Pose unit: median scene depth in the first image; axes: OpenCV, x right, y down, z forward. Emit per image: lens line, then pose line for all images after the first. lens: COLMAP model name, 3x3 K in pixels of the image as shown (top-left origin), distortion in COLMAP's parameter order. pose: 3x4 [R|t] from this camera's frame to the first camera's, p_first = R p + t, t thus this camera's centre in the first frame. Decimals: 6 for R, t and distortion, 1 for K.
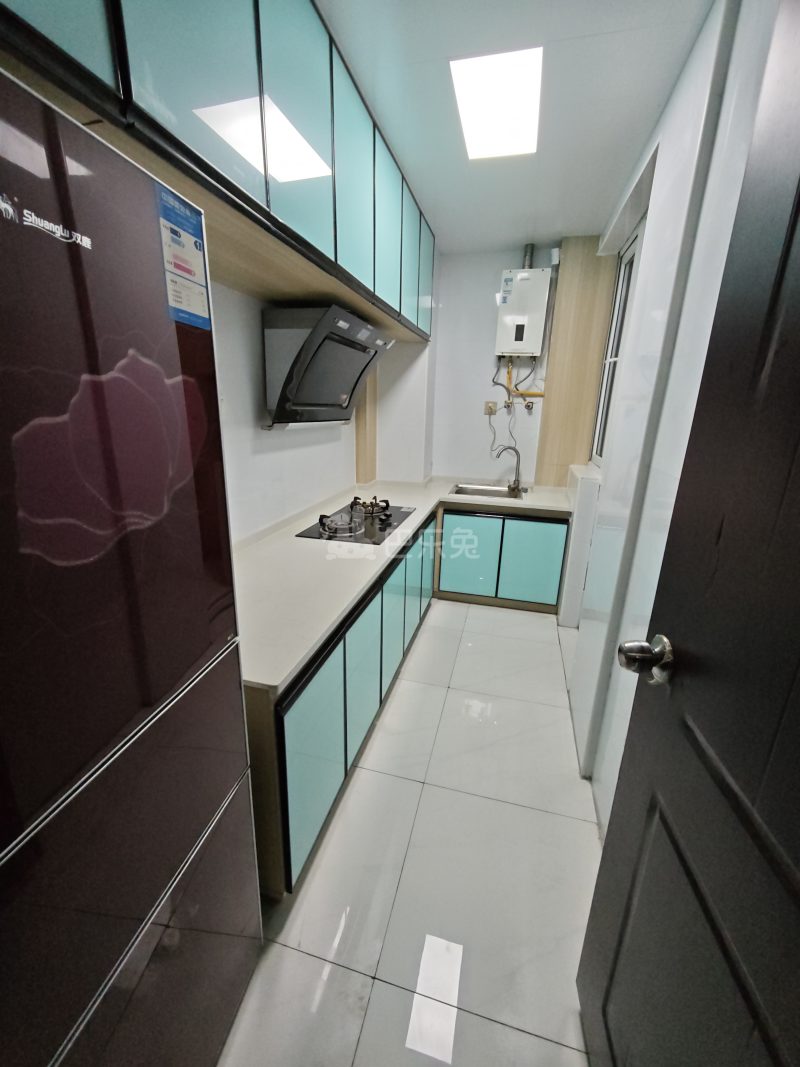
lens RADIAL K [[439.3, 0, 399.0], [0, 439.3, 536.7], [0, 0, 1]] dist [-0.000674, 0.000094]
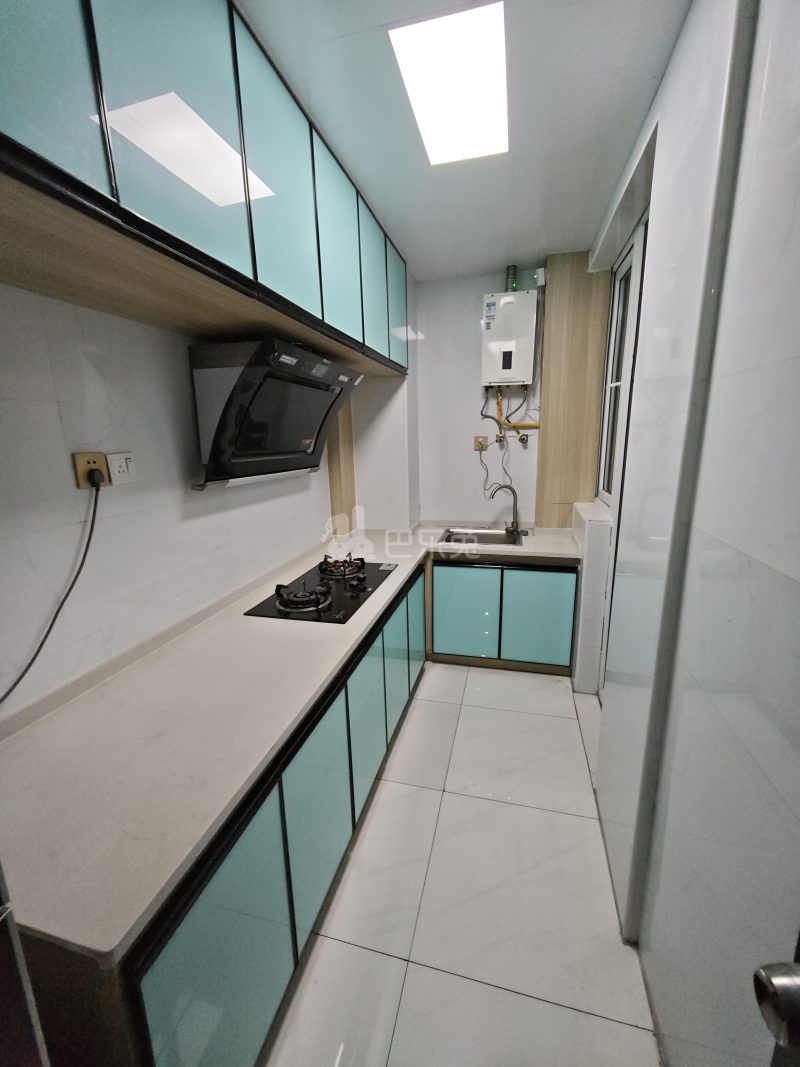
lens RADIAL K [[440.5, 0, 397.9], [0, 440.5, 535.6], [0, 0, 1]] dist [-0.000854, -0.000175]
pose [[0.998881, -0.045825, -0.011663, 0.050558], [0.044860, 0.996347, -0.072666, -0.057291], [0.014951, 0.072062, 0.997288, 0.137356]]
